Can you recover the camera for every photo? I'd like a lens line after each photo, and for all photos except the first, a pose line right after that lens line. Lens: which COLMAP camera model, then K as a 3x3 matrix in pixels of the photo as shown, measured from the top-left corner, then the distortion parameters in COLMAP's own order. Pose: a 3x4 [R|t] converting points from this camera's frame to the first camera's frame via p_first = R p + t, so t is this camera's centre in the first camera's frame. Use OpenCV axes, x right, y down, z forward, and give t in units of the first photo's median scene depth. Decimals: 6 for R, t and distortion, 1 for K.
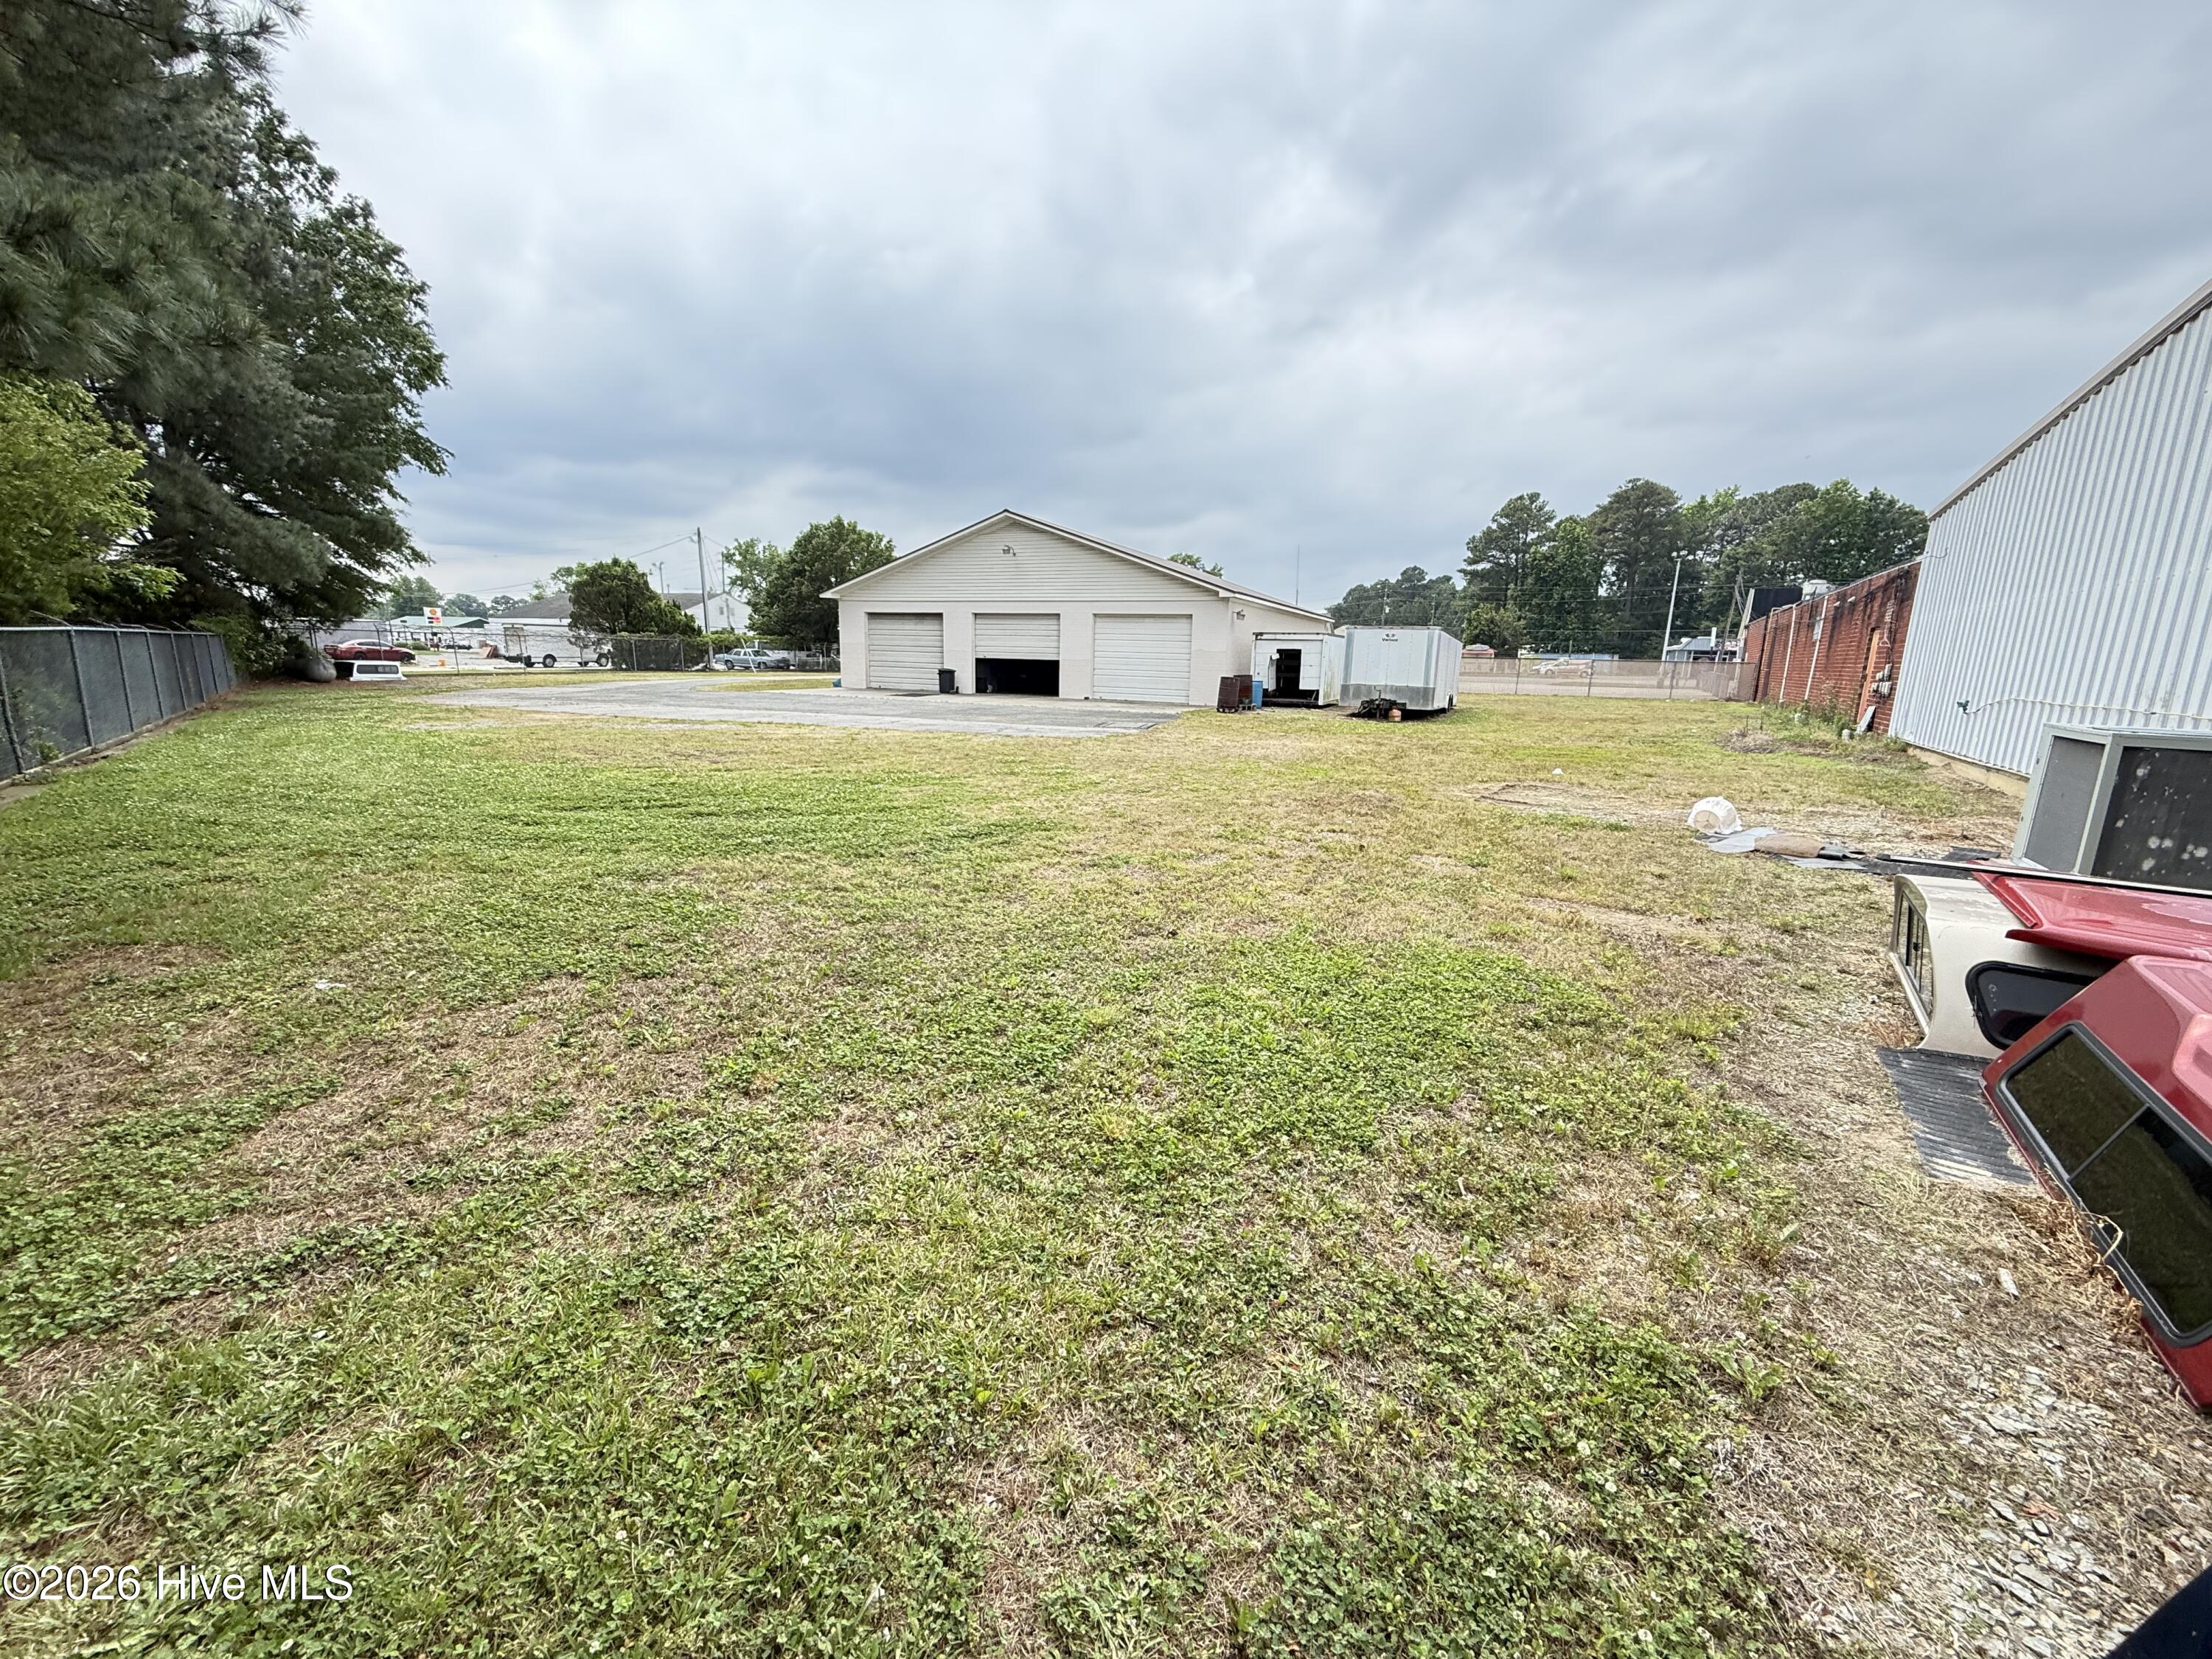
lens RADIAL K [[876.1, 0, 1100.8], [0, 876.1, 831.1], [0, 0, 1]] dist [0.000718, -0.000258]
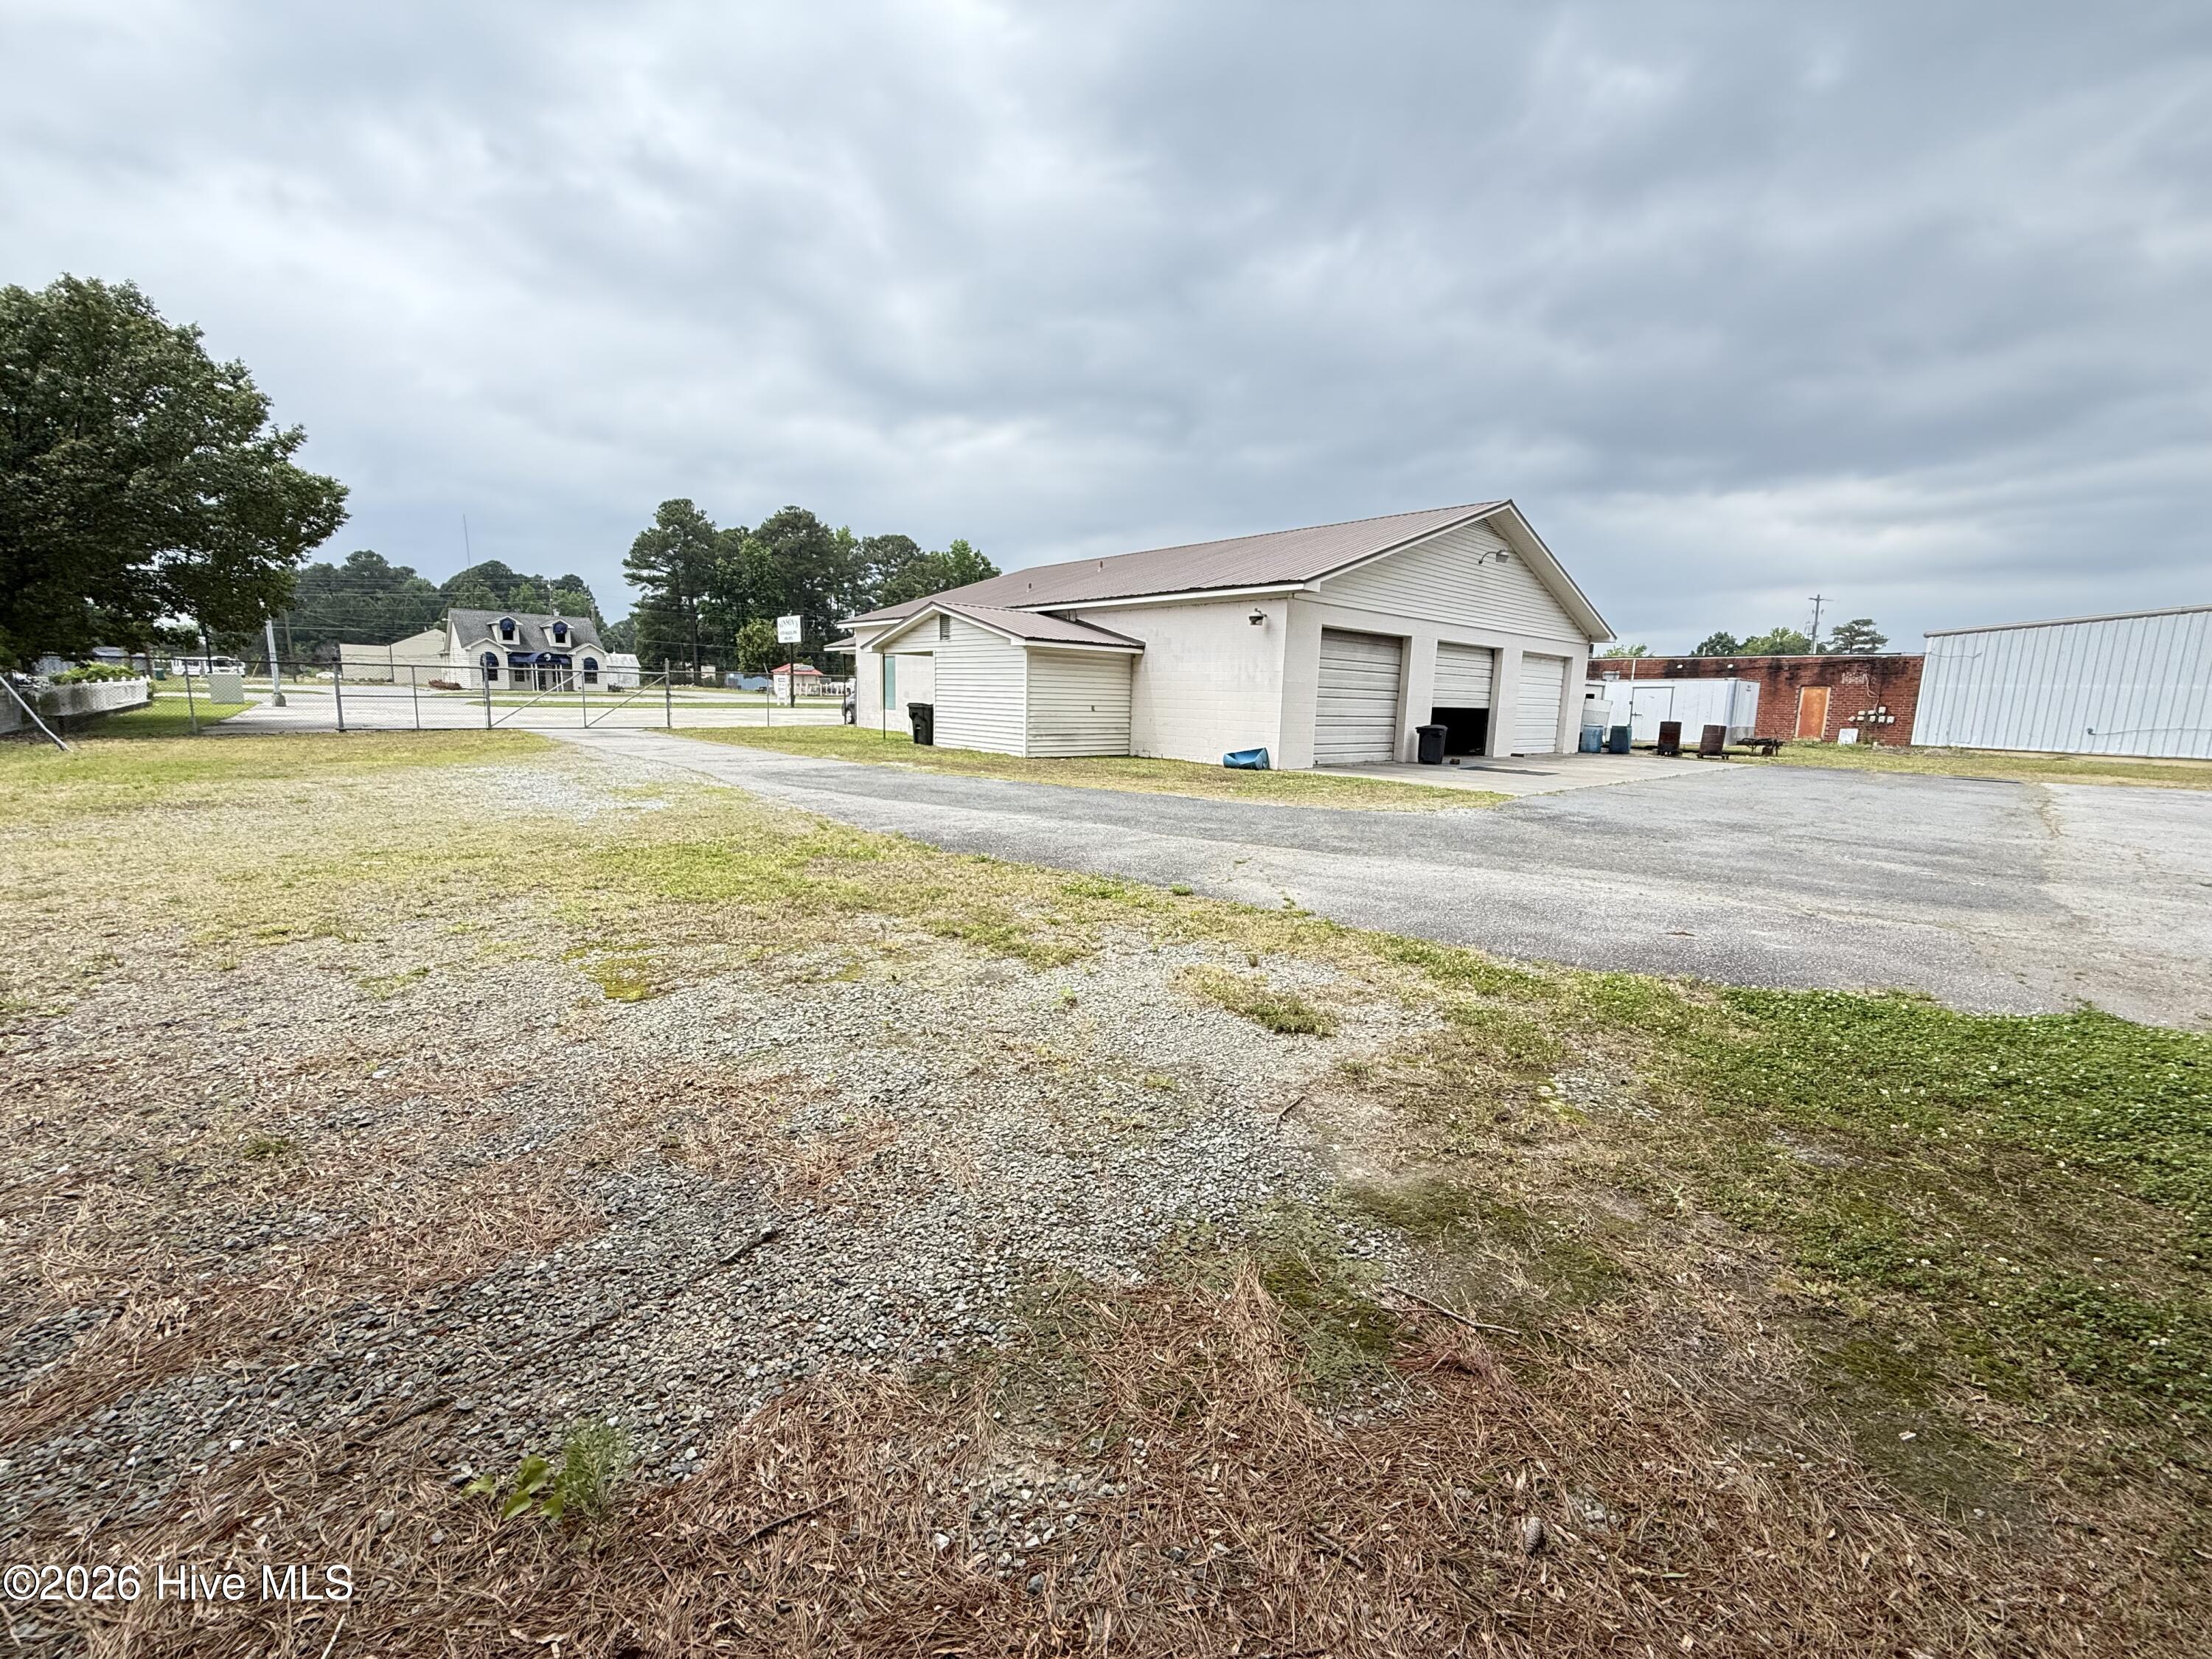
lens RADIAL K [[876.1, 0, 1100.8], [0, 876.1, 831.1], [0, 0, 1]] dist [0.000718, -0.000258]
pose [[0.415737, -0.146353, 0.897632, -0.847922], [0.157870, 0.983597, 0.087252, -0.200979], [-0.895678, 0.105436, 0.432023, 0.933897]]
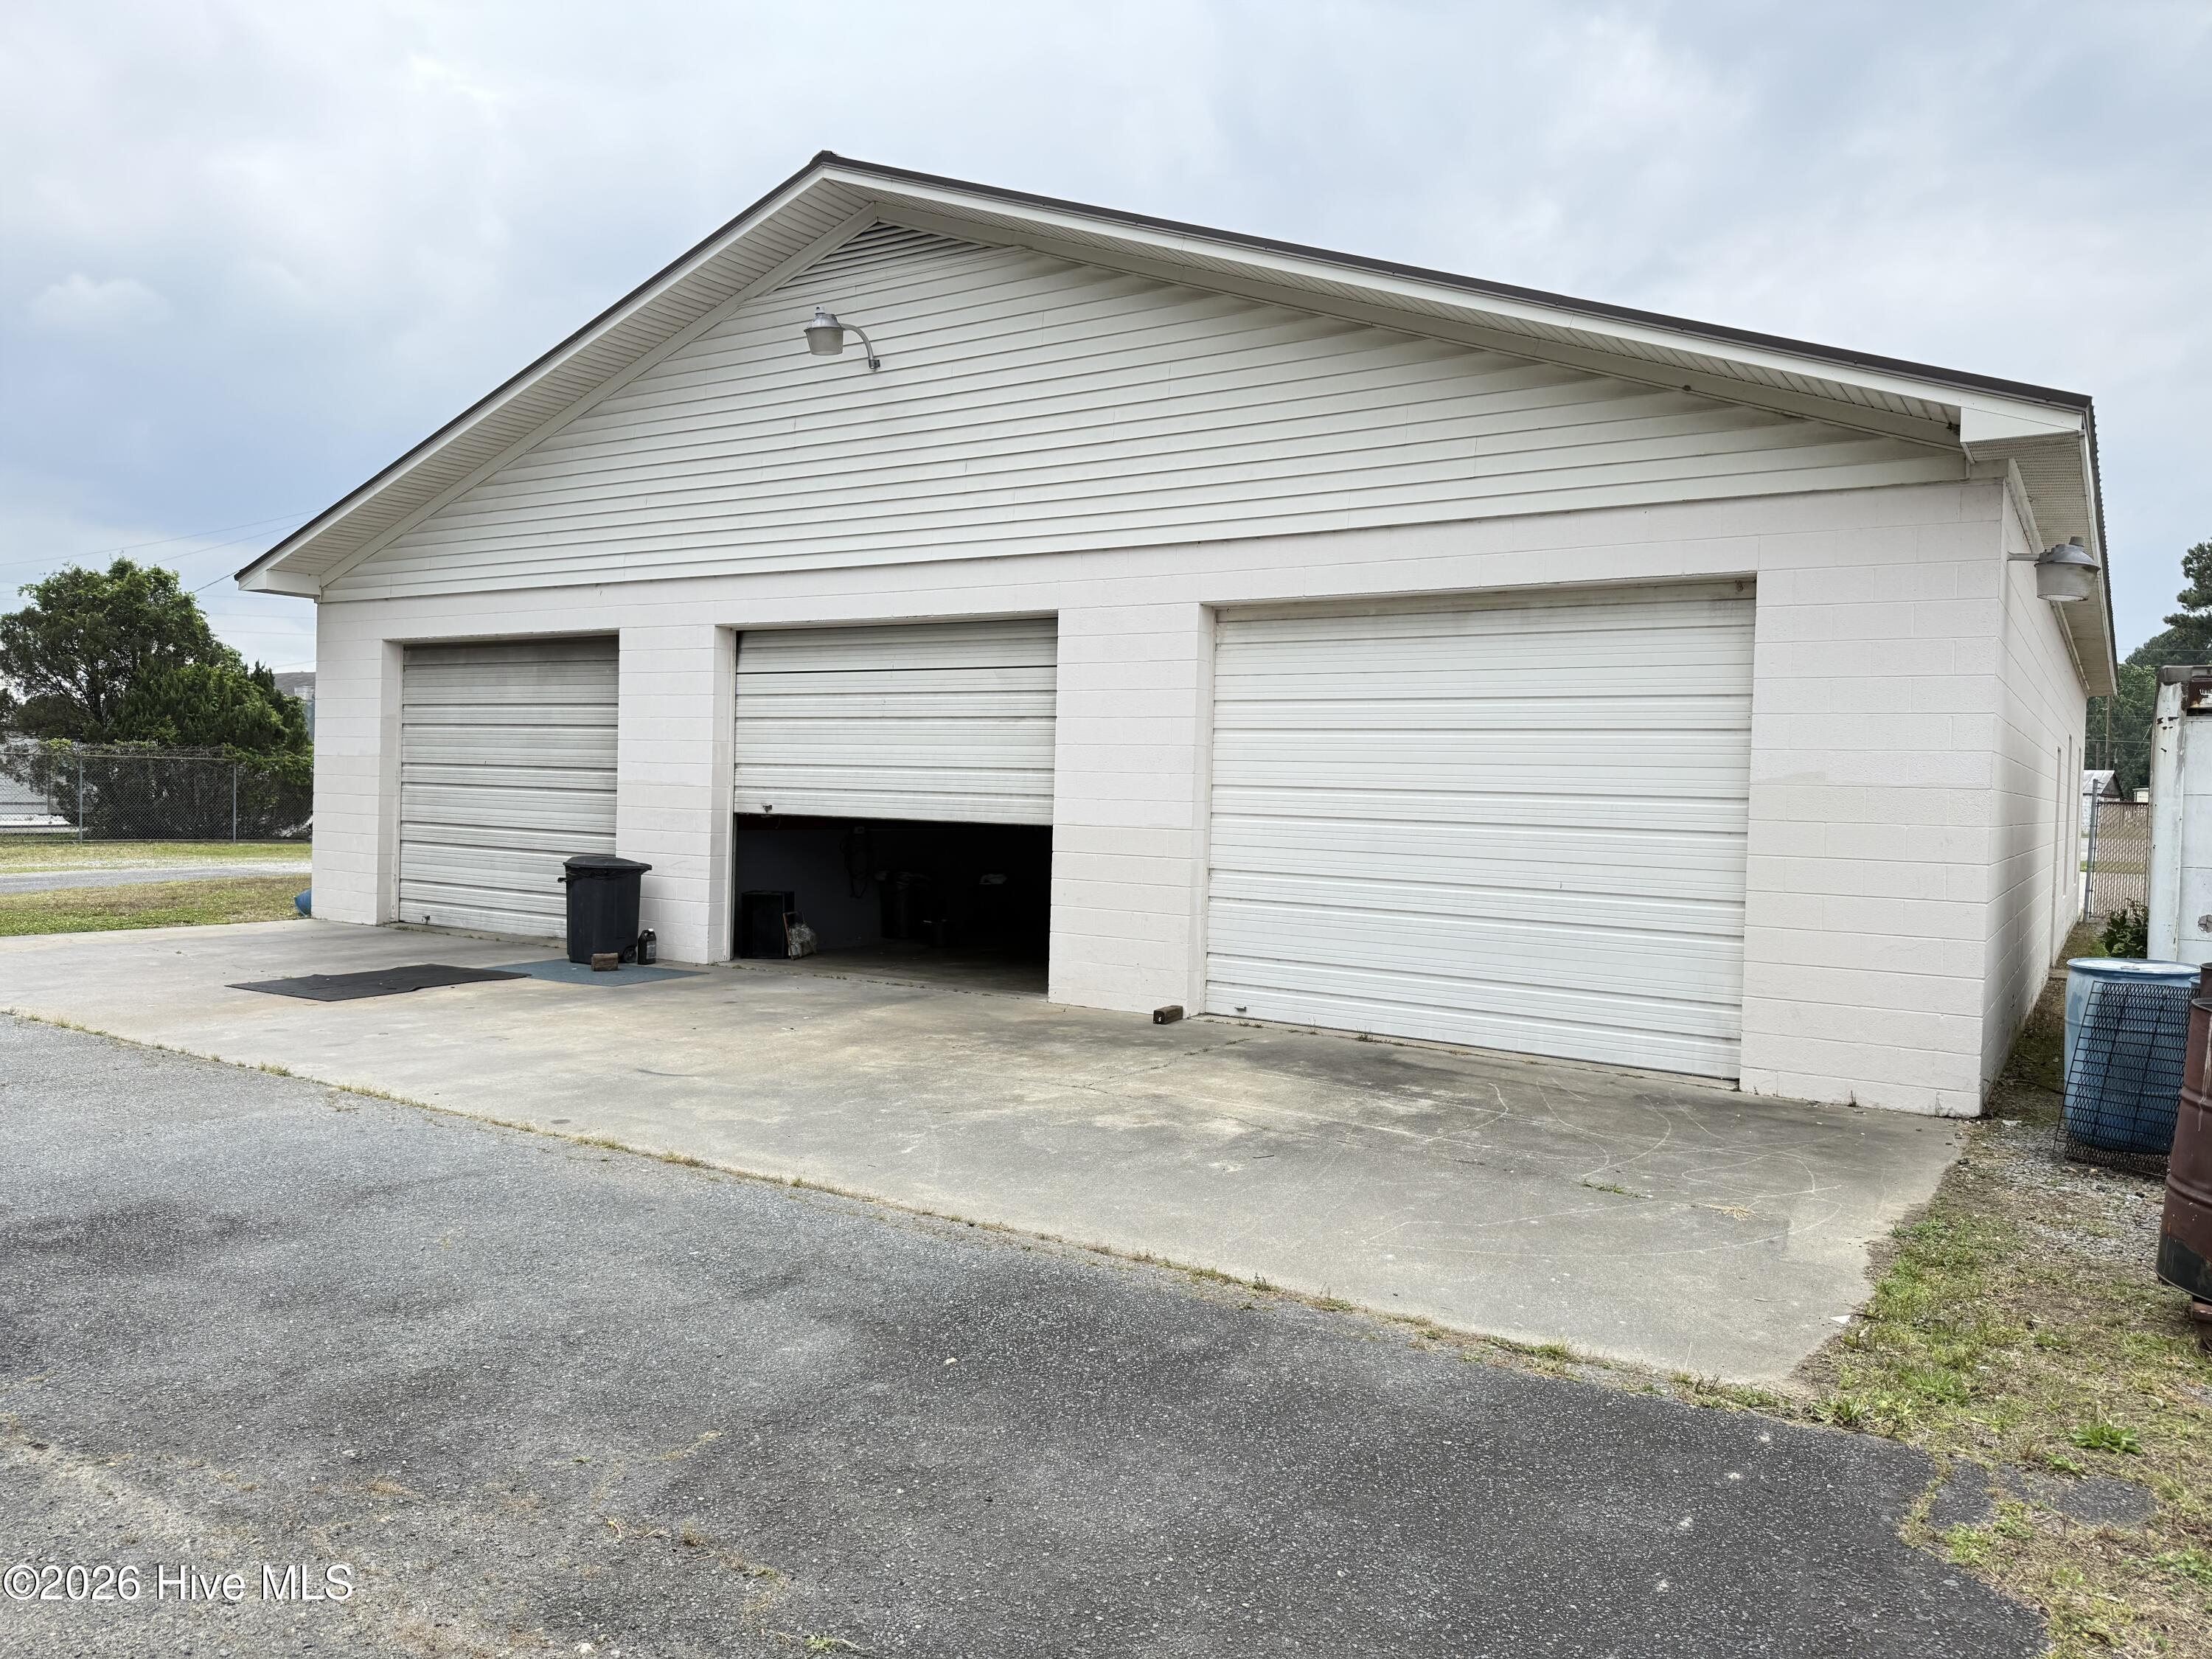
lens RADIAL K [[1563.5, 0, 1106.0], [0, 1563.5, 829.5], [0, 0, 1]] dist [0.002303, 0.000314]
pose [[0.984346, 0.006200, -0.176140, 0.030077], [-0.037162, 0.984214, -0.173035, -0.123237], [0.172286, 0.176872, 0.969038, 0.603624]]
